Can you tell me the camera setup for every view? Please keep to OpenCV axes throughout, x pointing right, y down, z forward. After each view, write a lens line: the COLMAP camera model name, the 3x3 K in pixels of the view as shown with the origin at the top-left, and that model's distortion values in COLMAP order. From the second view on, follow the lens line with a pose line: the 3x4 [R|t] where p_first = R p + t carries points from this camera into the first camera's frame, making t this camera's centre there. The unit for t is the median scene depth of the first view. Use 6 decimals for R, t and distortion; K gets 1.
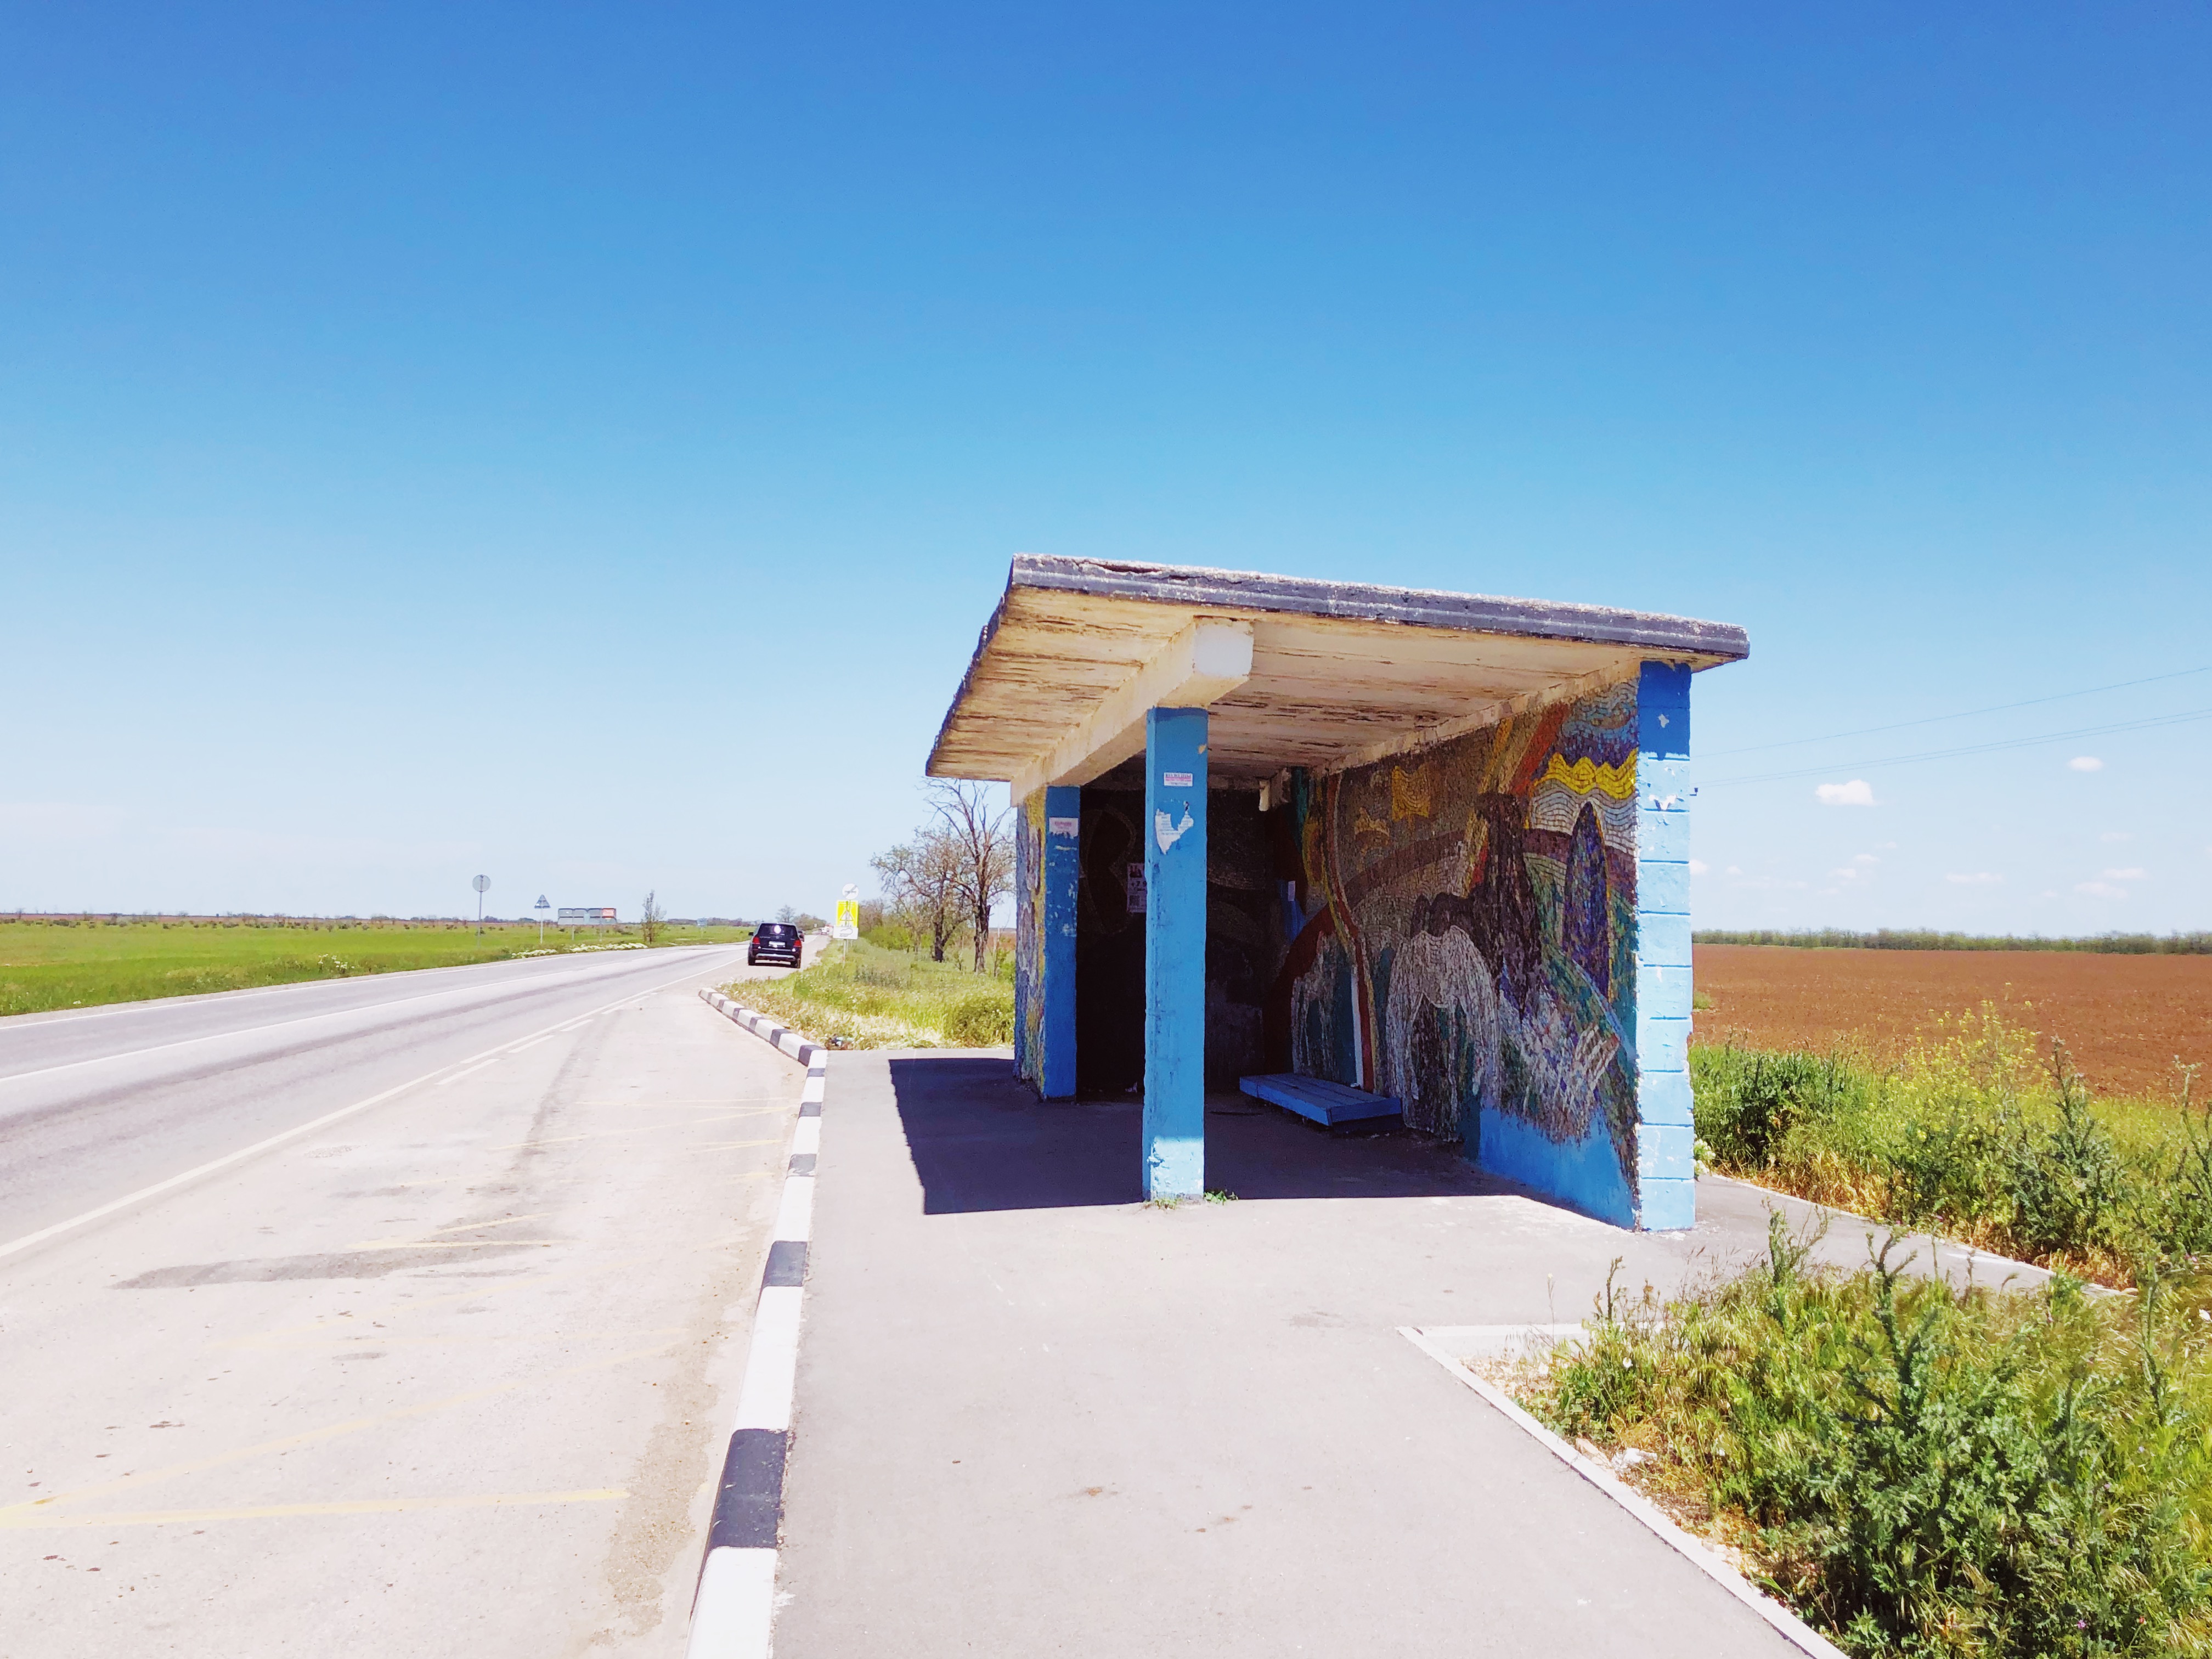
lens RADIAL K [[1826.1, 0, 1097.6], [0, 1826.1, 703.5], [0, 0, 1]] dist [0.013635, -0.006951]
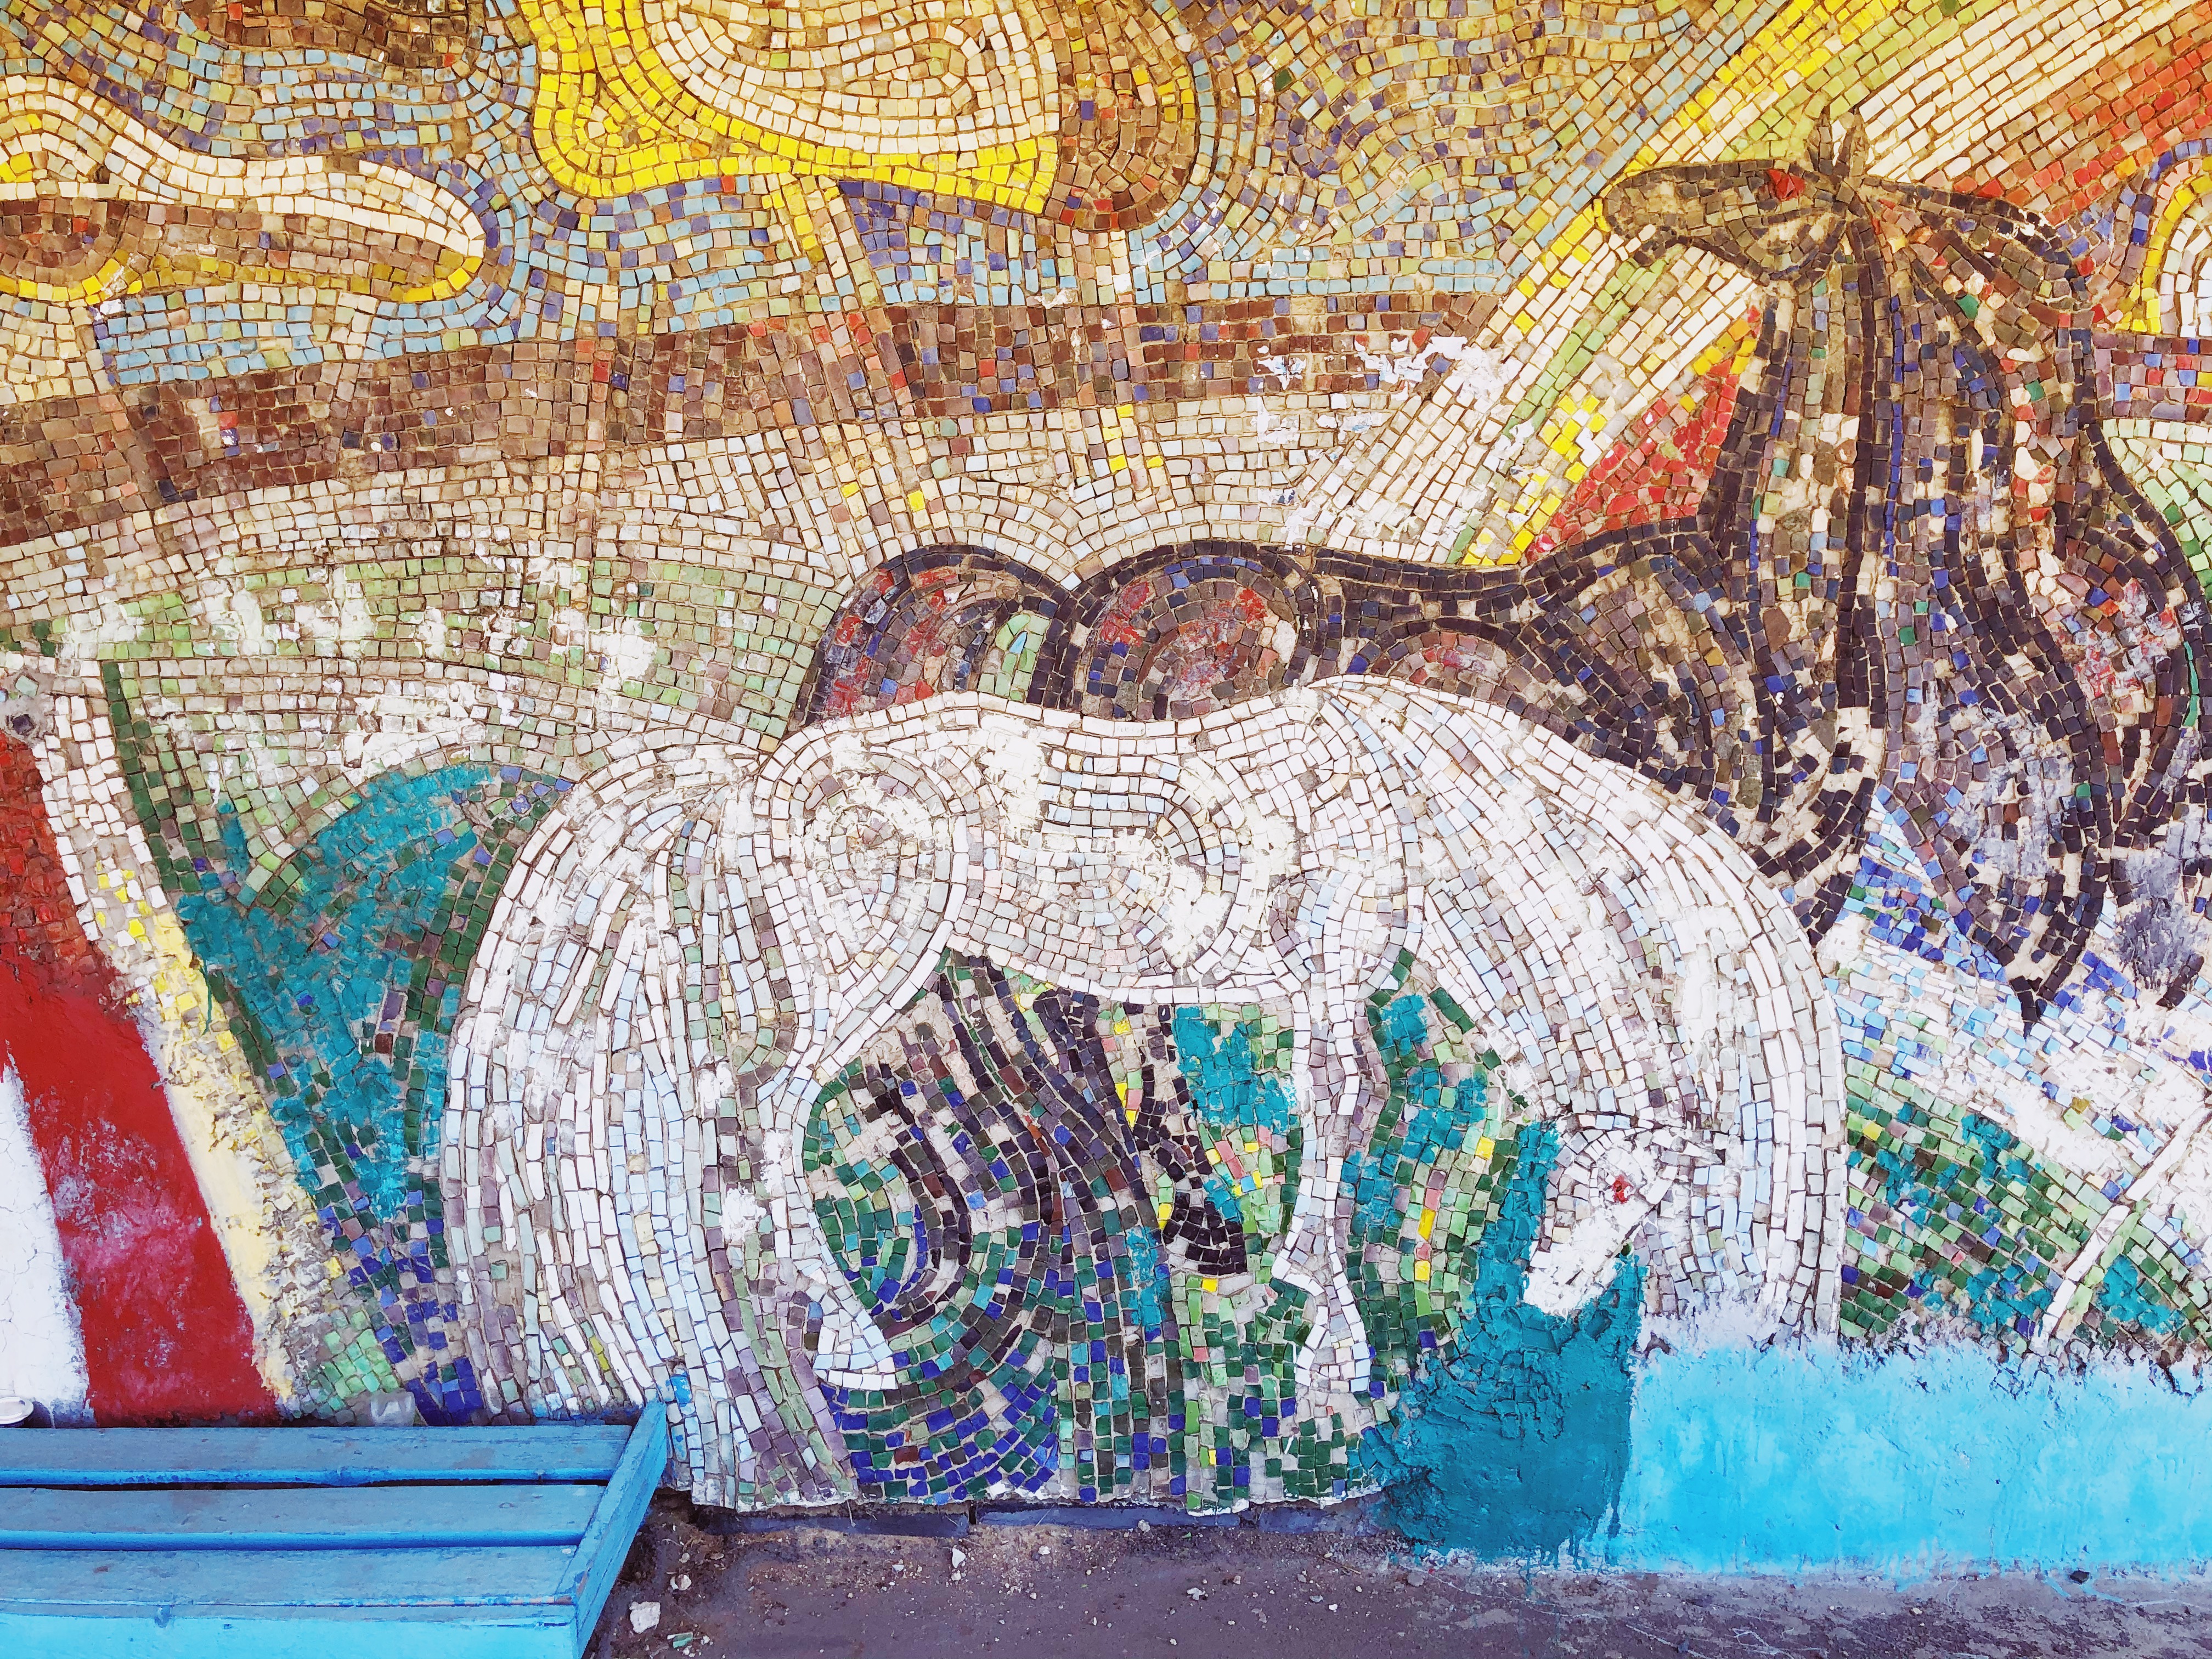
lens RADIAL K [[1862.6, 0, 1032.7], [0, 1862.6, 857.5], [0, 0, 1]] dist [0.043792, -0.043024]
pose [[0.118721, -0.077418, 0.989905, -0.067332], [-0.130290, 0.987121, 0.092826, 0.132931], [-0.984342, -0.139995, 0.107105, 1.052268]]
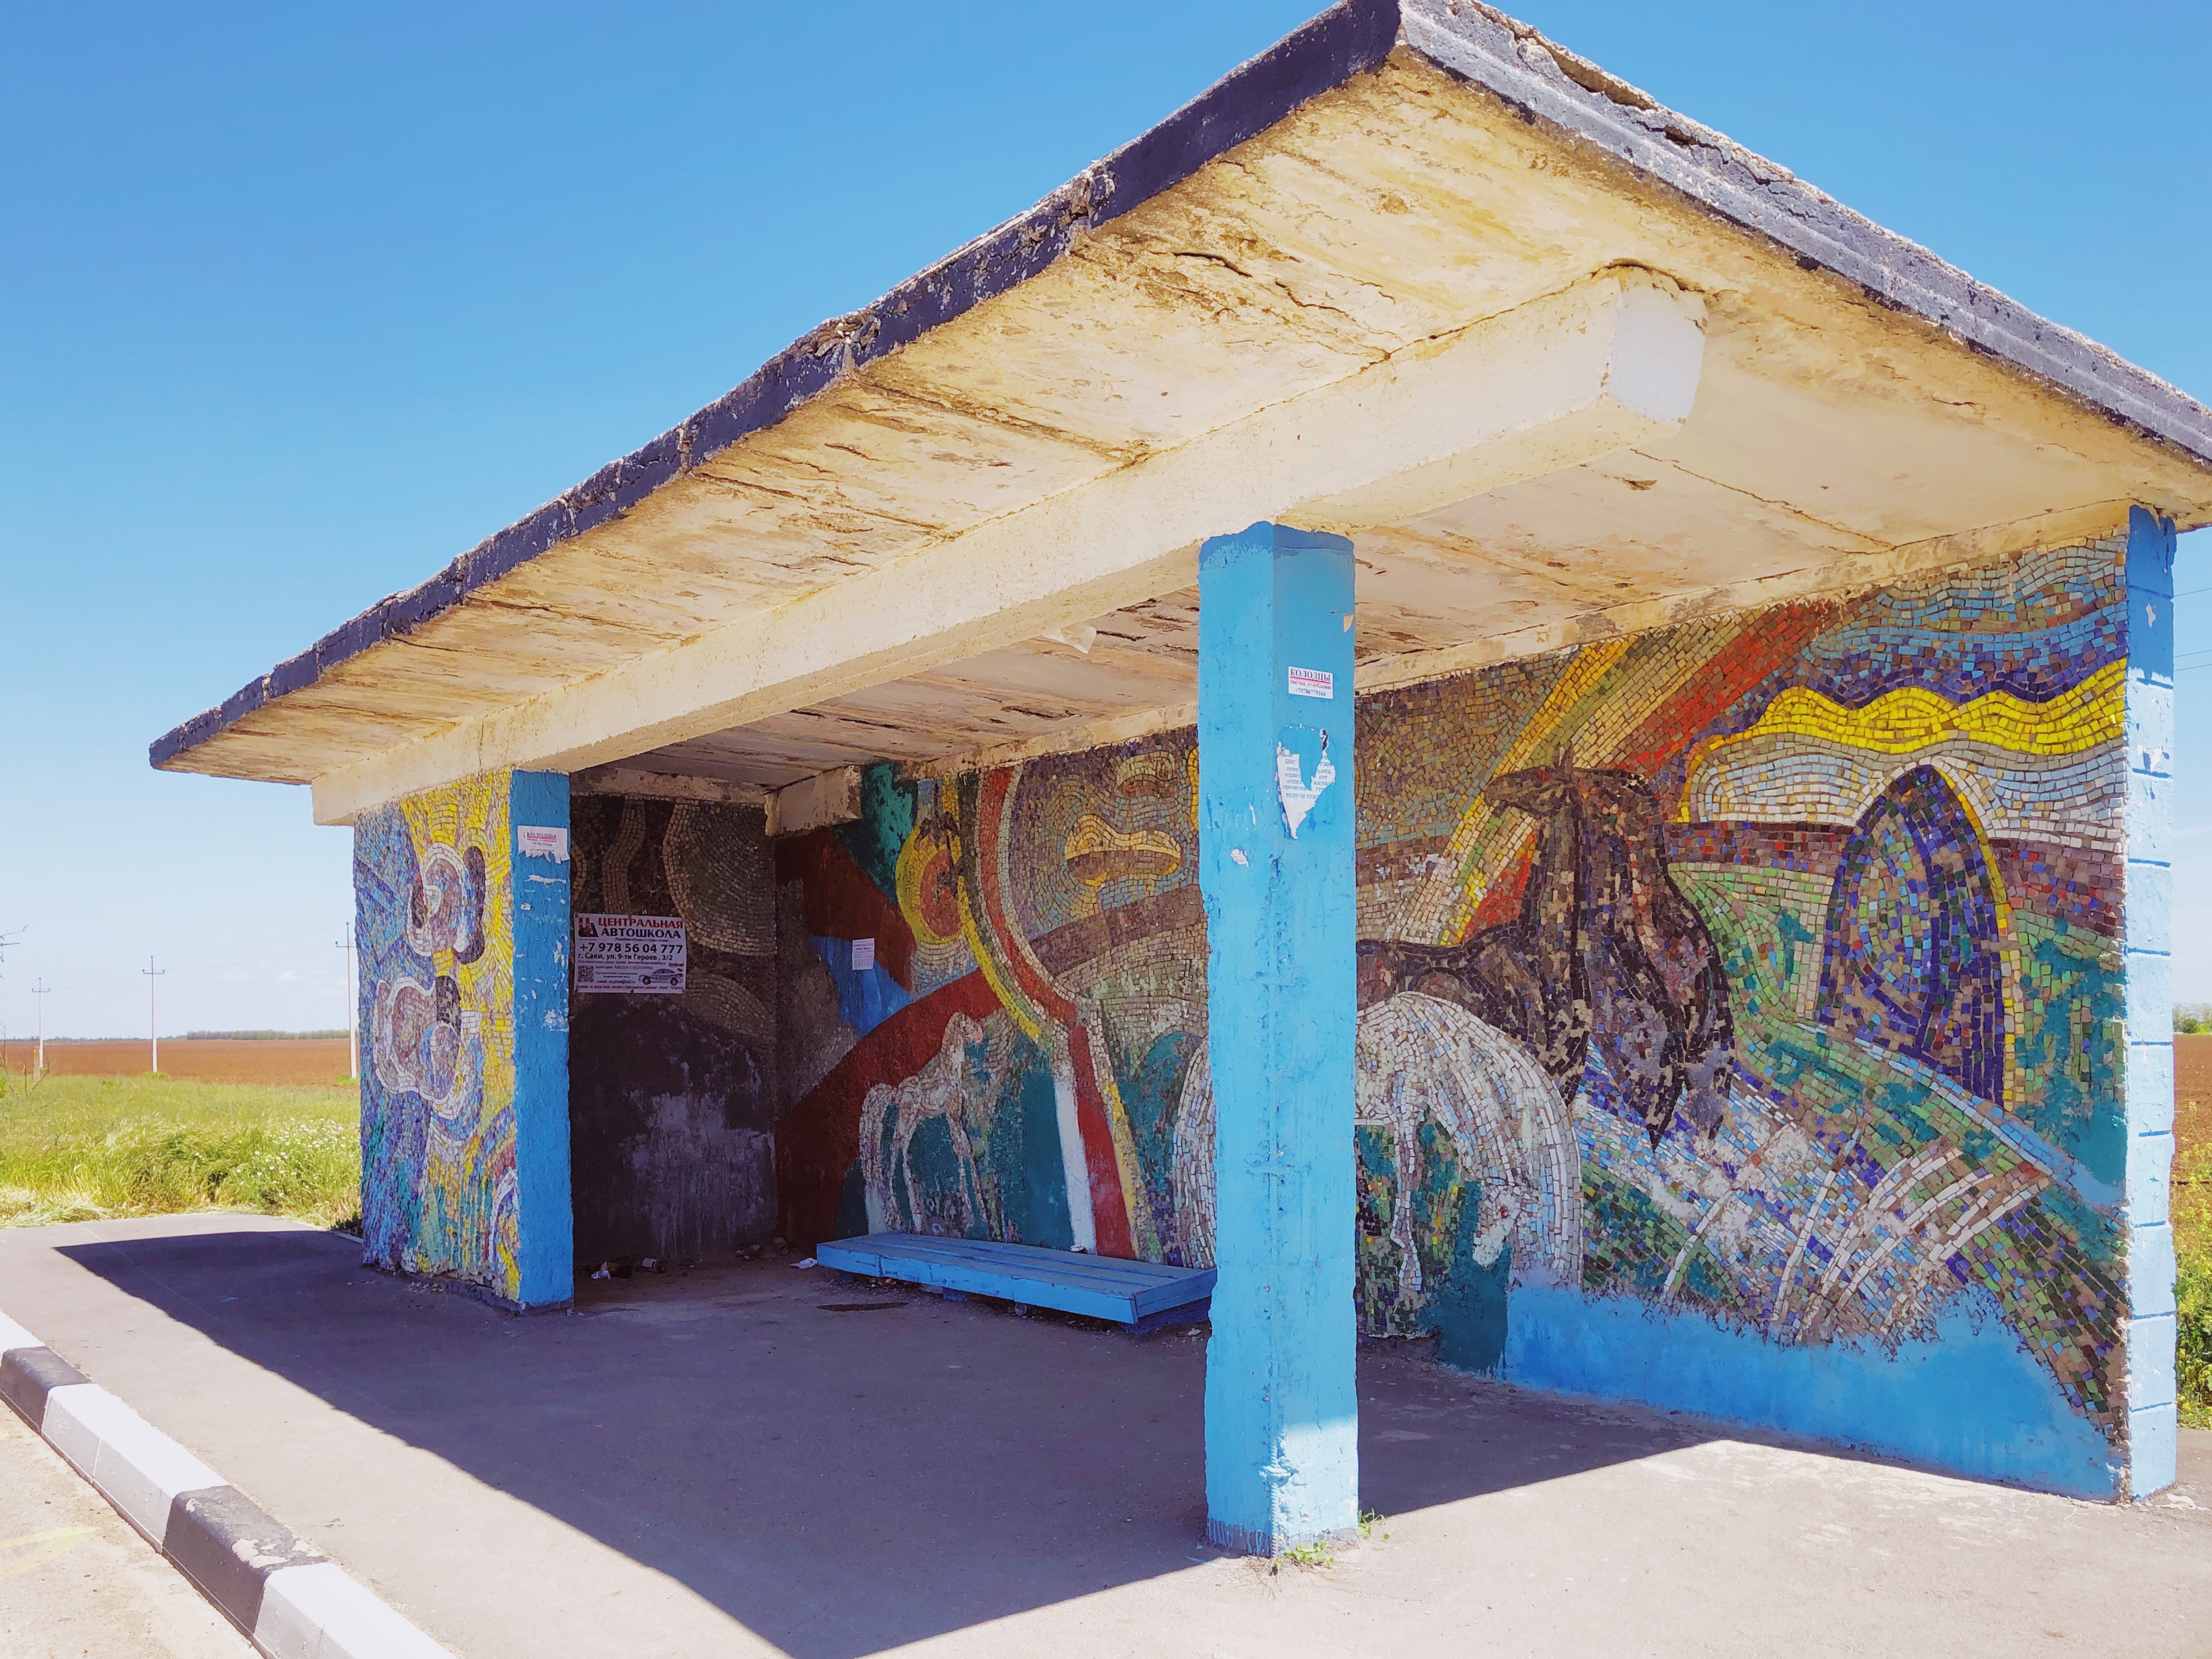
lens RADIAL K [[1921.1, 0, 1076.2], [0, 1921.1, 983.9], [0, 0, 1]] dist [0.024795, -0.014576]
pose [[0.873281, -0.010859, 0.487097, -0.225327], [-0.038618, 0.995063, 0.091420, 0.066549], [-0.485685, -0.098646, 0.868550, 0.514146]]
